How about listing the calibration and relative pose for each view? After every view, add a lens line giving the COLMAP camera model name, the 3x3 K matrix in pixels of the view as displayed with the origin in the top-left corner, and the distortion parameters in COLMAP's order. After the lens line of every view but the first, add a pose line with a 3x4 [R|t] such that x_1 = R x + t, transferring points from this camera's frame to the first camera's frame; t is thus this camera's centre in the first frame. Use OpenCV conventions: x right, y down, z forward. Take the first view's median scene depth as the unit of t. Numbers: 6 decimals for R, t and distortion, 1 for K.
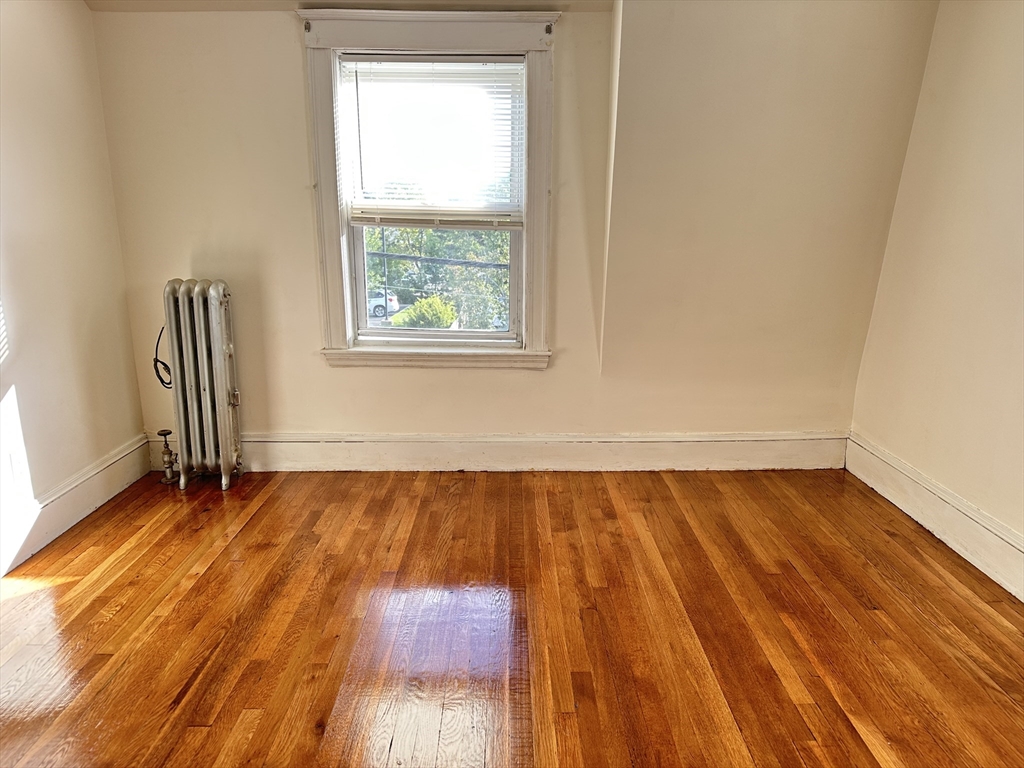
lens RADIAL K [[713.3, 0, 511.2], [0, 713.3, 377.3], [0, 0, 1]] dist [0.067802, -0.058473]
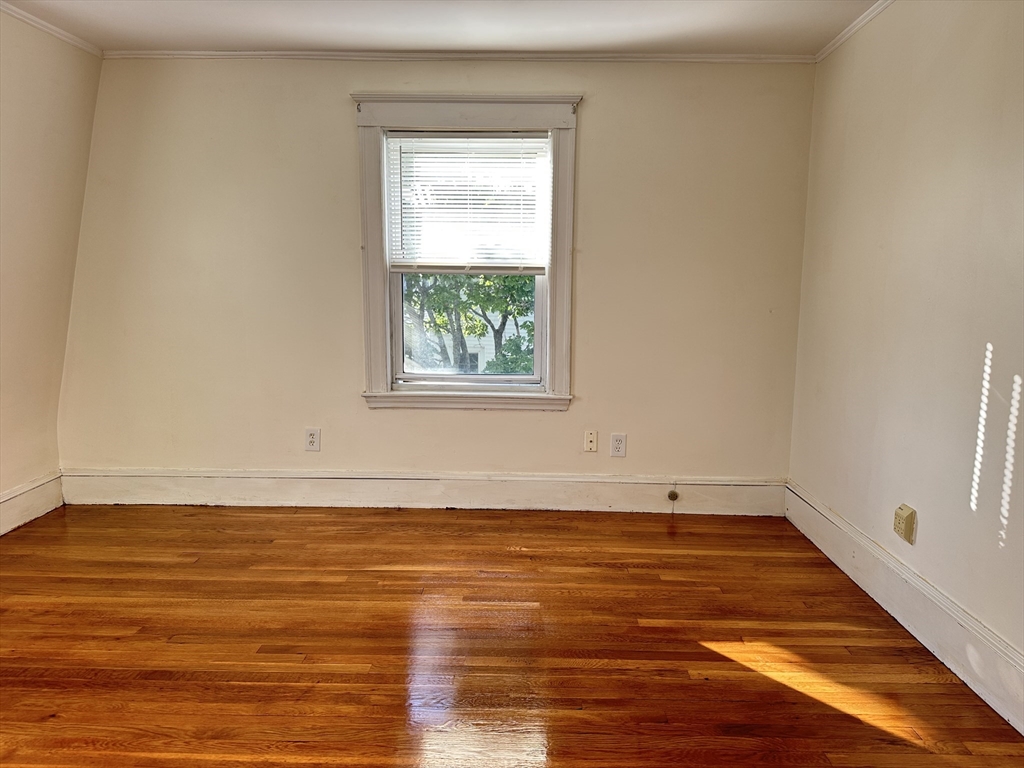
lens RADIAL K [[713.3, 0, 514.5], [0, 713.3, 387.4], [0, 0, 1]] dist [0.067802, -0.058473]
pose [[0.045621, -0.141782, 0.988846, -0.811303], [0.210955, 0.968921, 0.129192, -0.058837], [-0.976431, 0.202708, 0.074113, 0.339492]]
